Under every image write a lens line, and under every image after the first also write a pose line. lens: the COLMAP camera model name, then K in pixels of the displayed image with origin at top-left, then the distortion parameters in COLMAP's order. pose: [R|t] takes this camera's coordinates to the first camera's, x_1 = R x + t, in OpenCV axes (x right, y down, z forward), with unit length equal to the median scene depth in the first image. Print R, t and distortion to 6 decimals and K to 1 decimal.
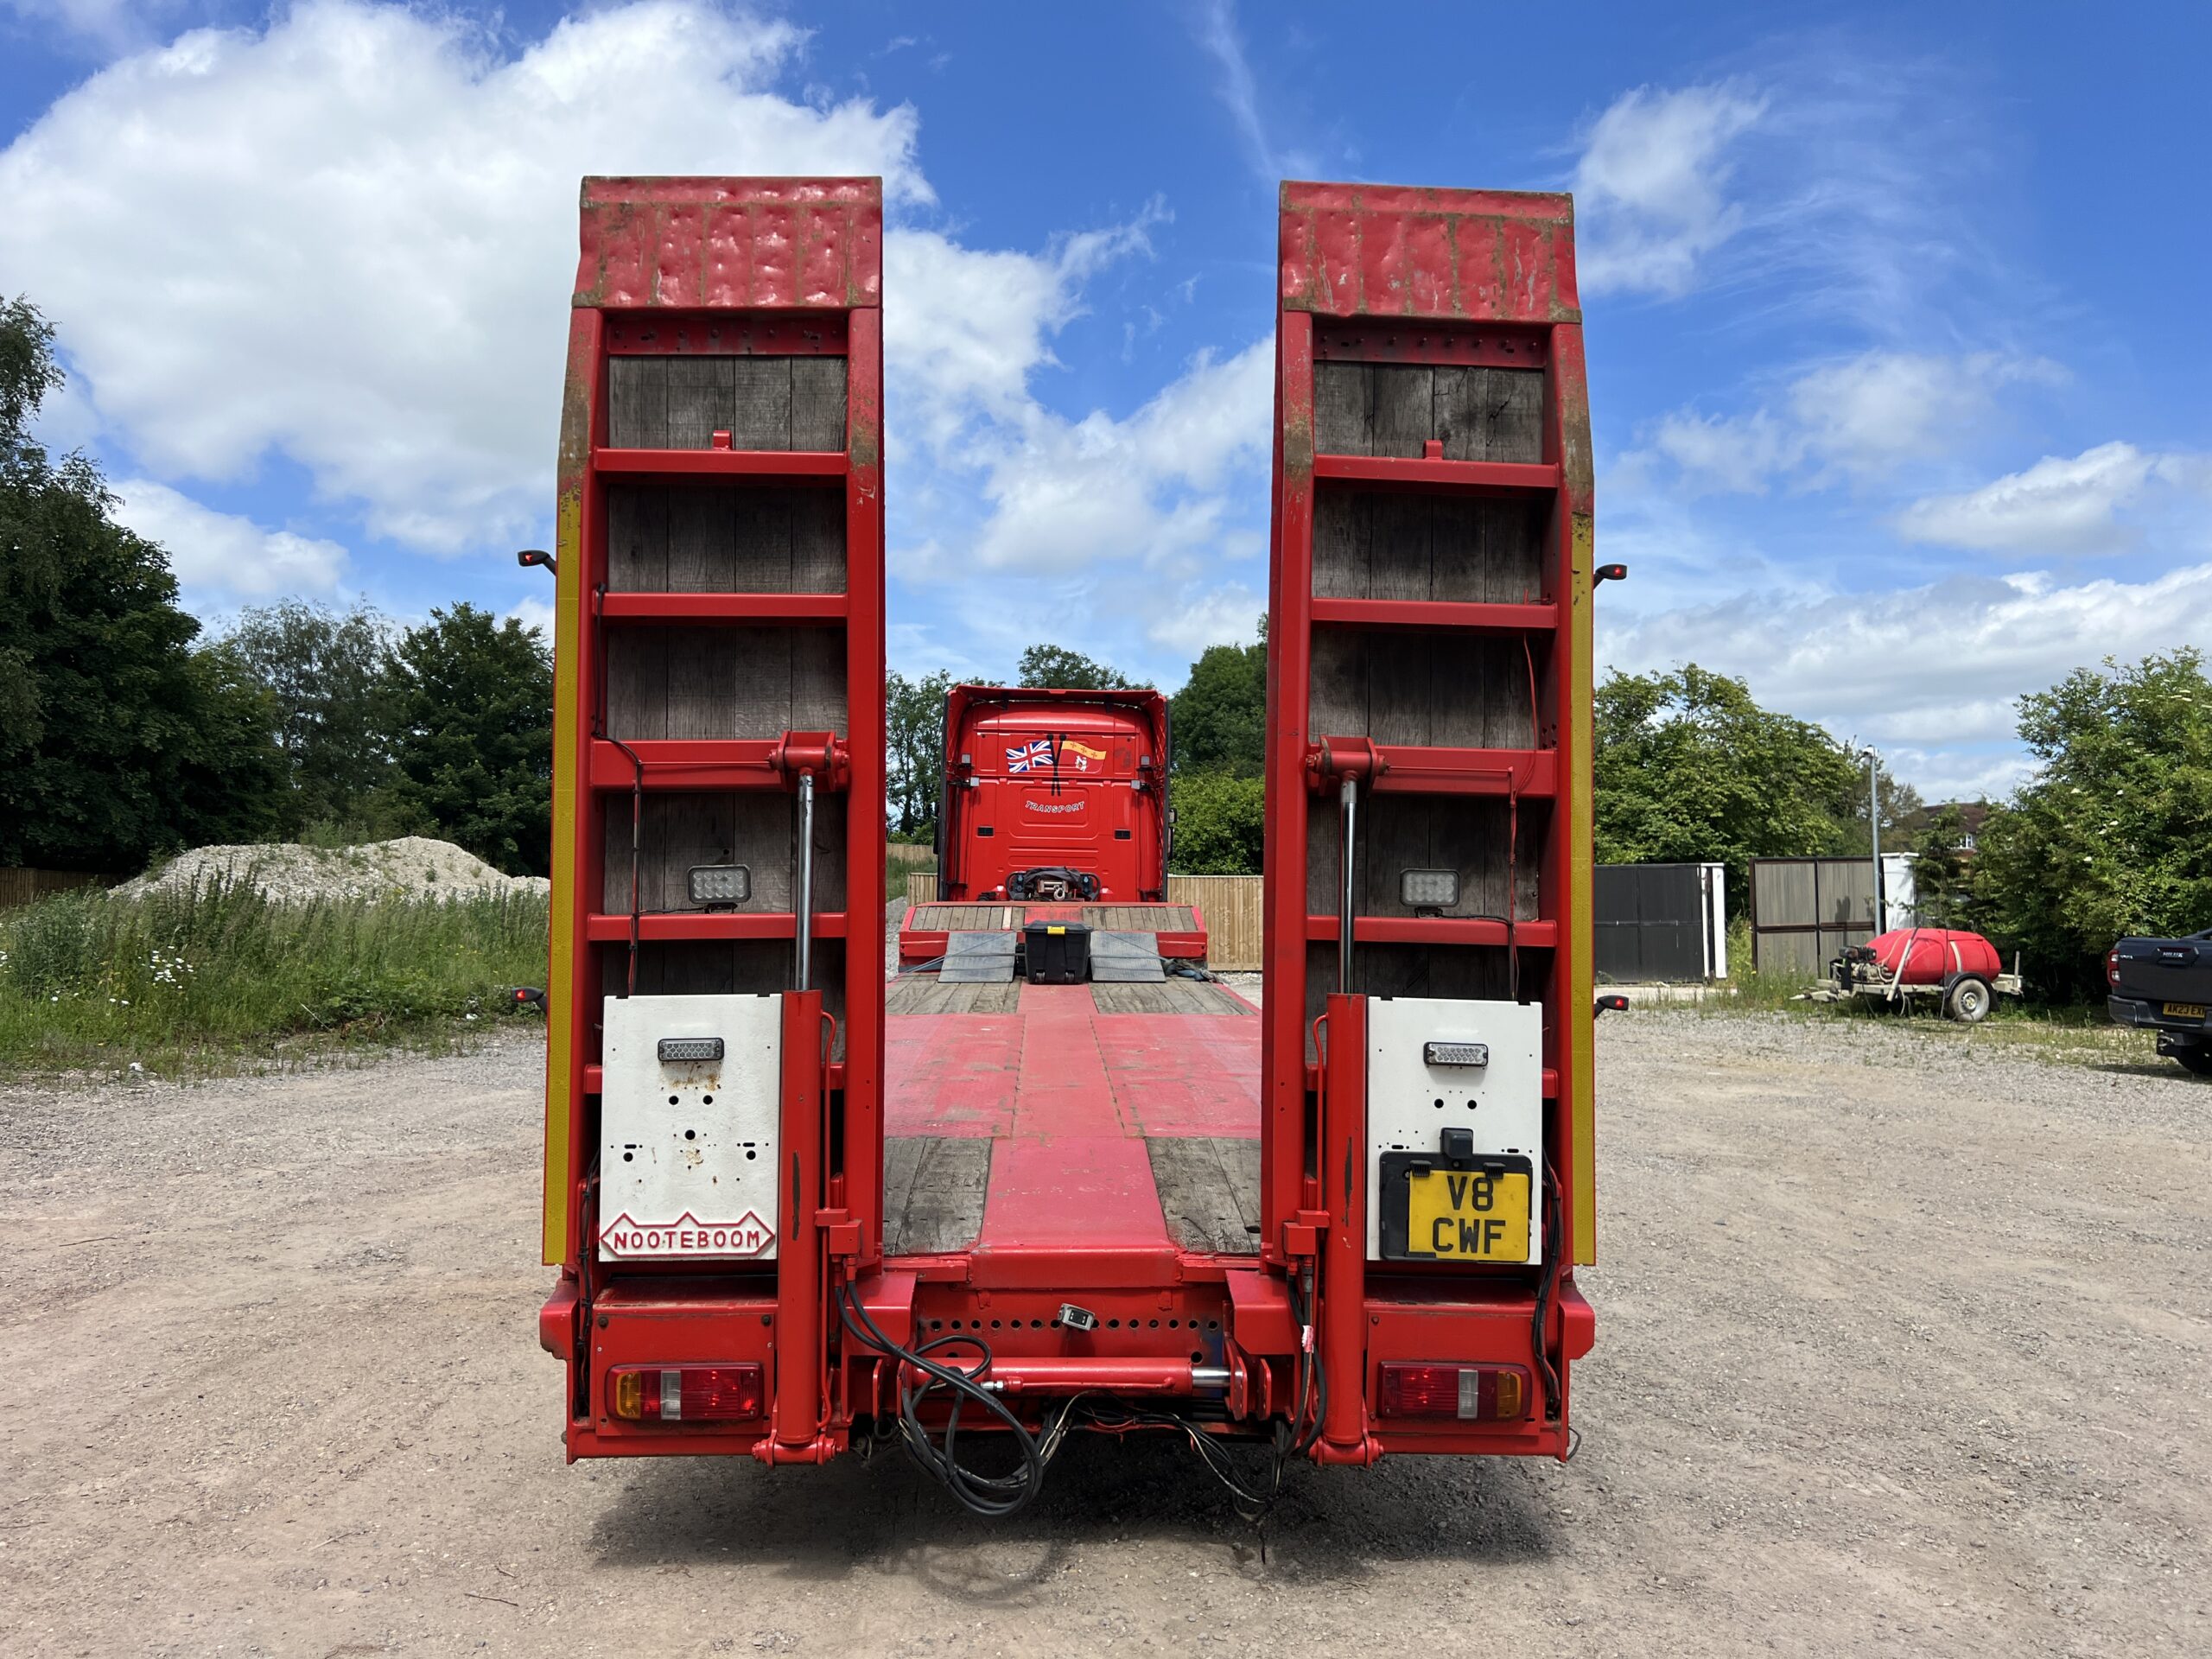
lens RADIAL K [[1651.9, 0, 1074.7], [0, 1651.9, 829.7], [0, 0, 1]] dist [0.058804, -0.067386]
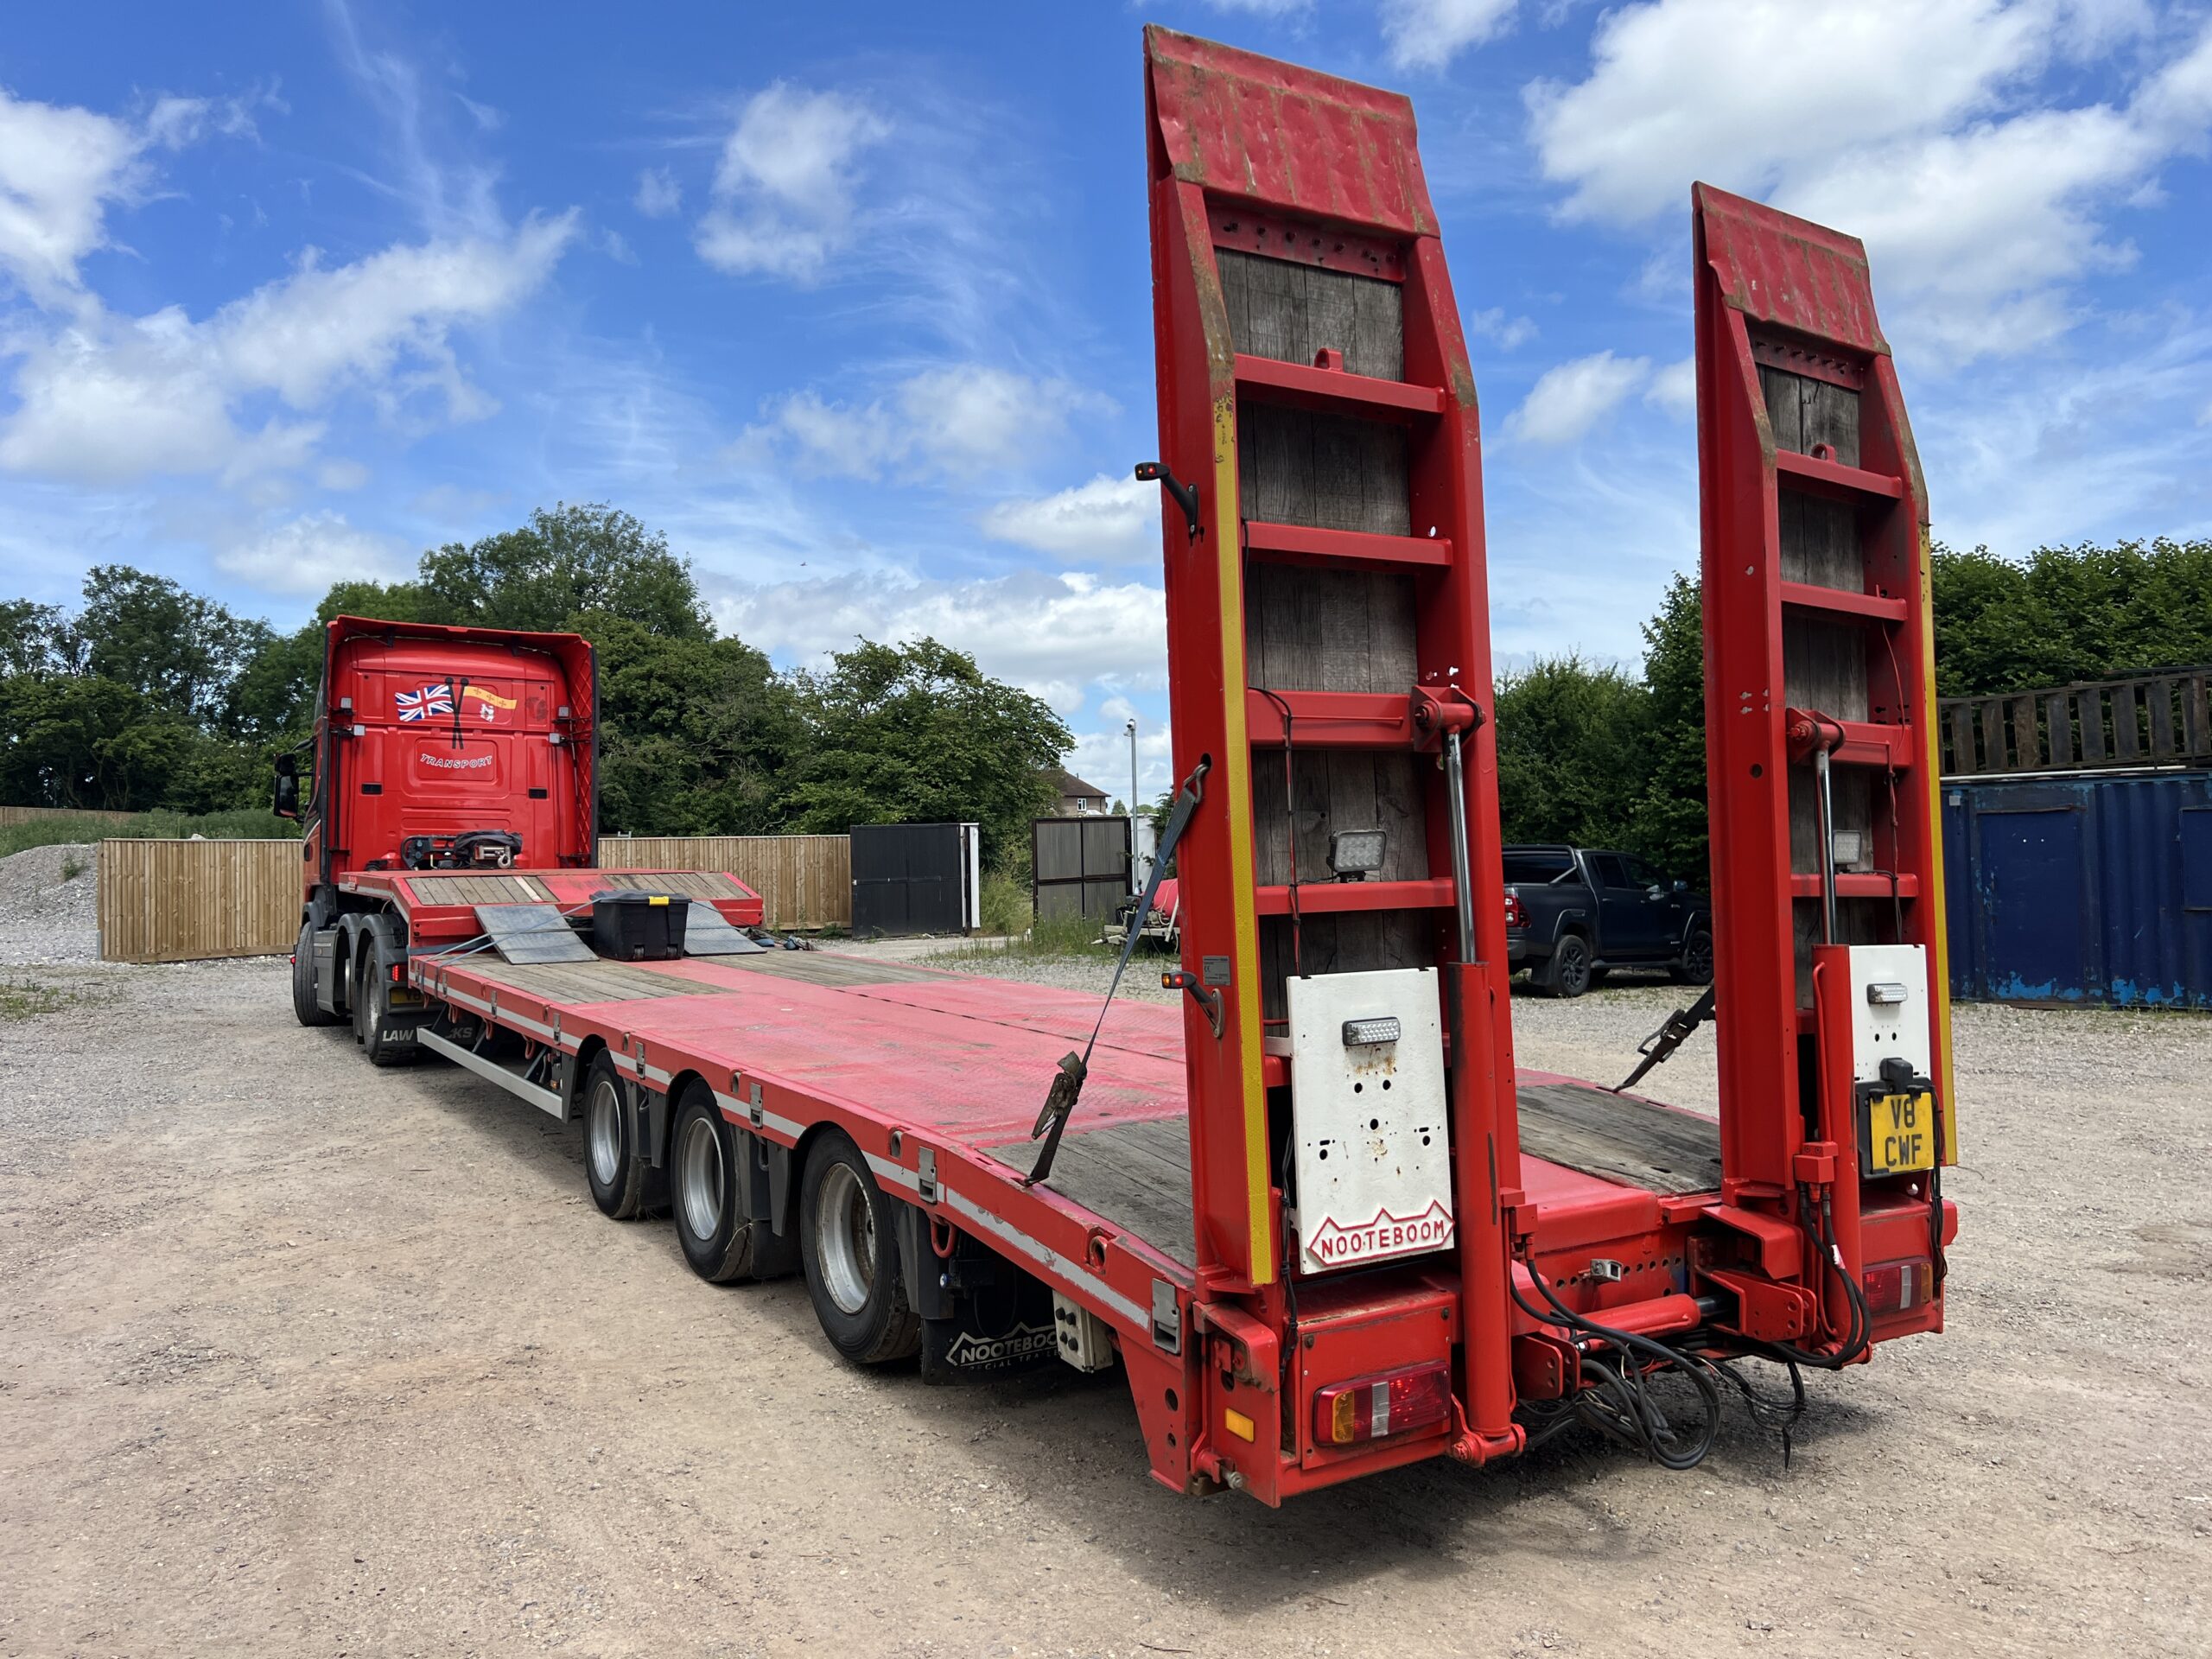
lens RADIAL K [[1651.9, 0, 1074.7], [0, 1651.9, 829.7], [0, 0, 1]] dist [0.058804, -0.067386]
pose [[0.863651, -0.003557, 0.504078, -0.664798], [-0.008666, 0.999723, 0.021902, 0.002491], [-0.504016, -0.023284, 0.863380, 0.238138]]
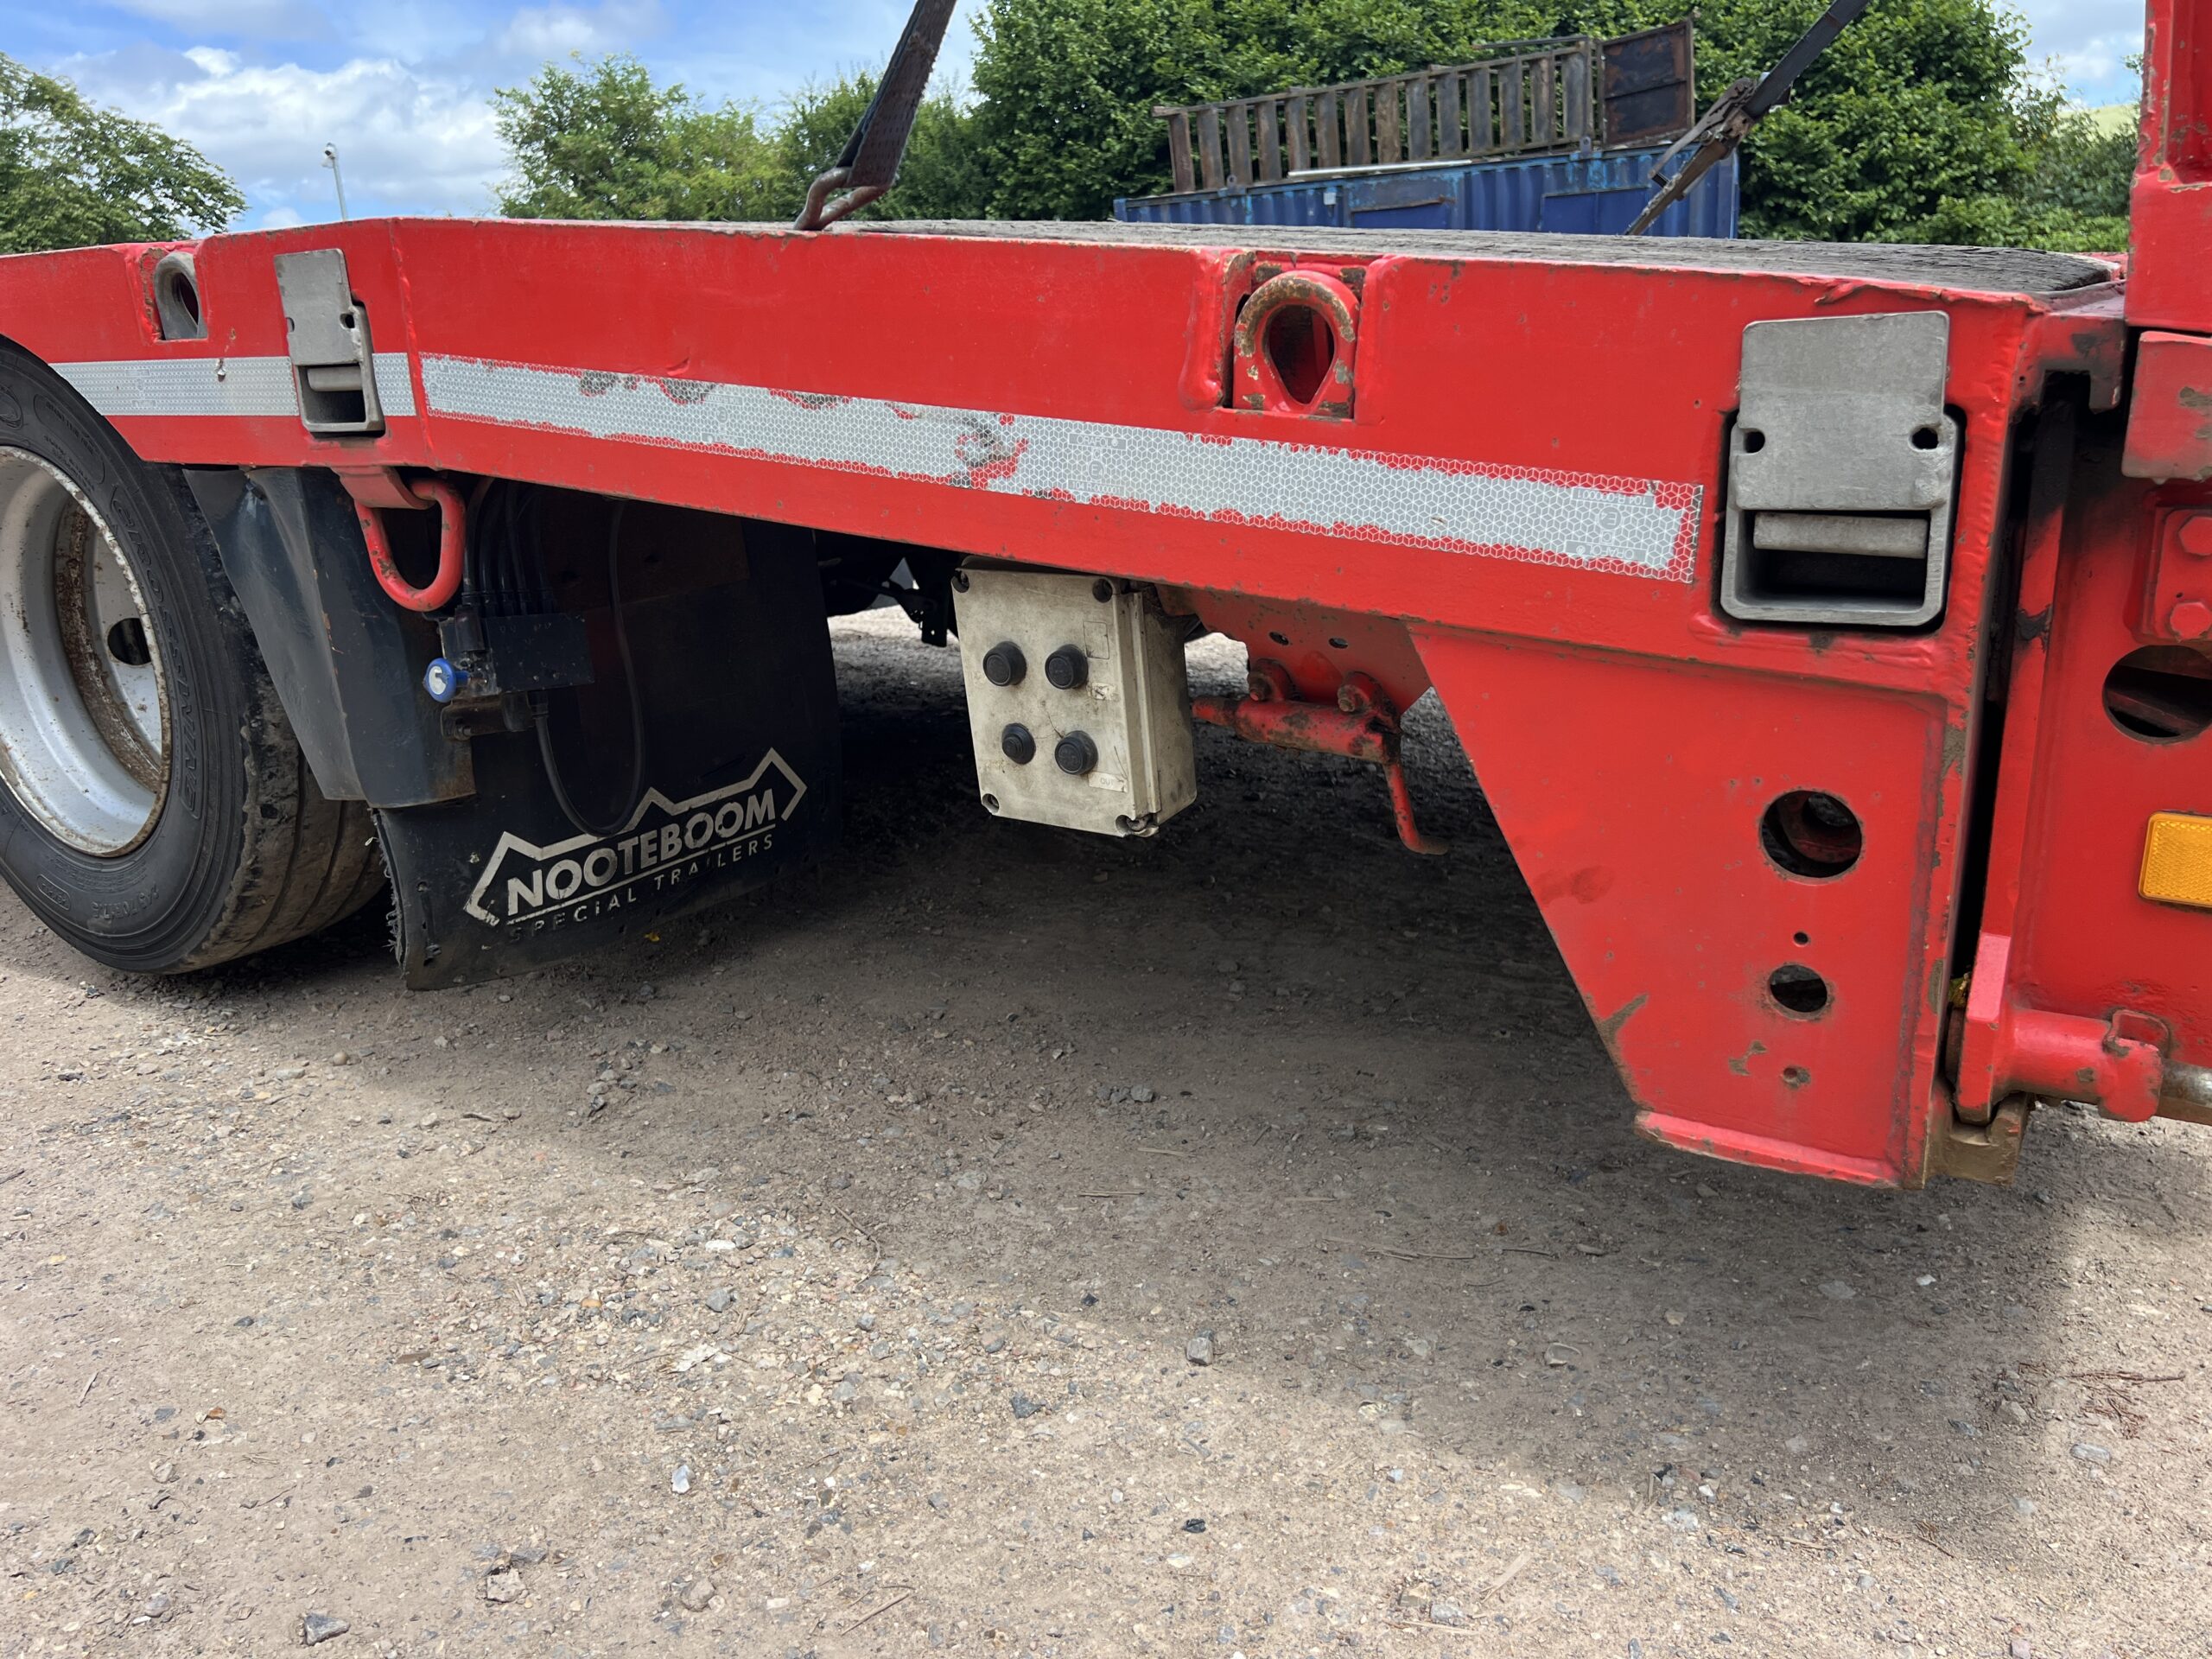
lens RADIAL K [[1651.9, 0, 1074.7], [0, 1651.9, 829.7], [0, 0, 1]] dist [0.058804, -0.067386]
pose [[0.560237, -0.252319, 0.788968, -0.434852], [0.017395, 0.955851, 0.293337, 0.220527], [-0.828150, -0.150614, 0.539892, 0.823933]]
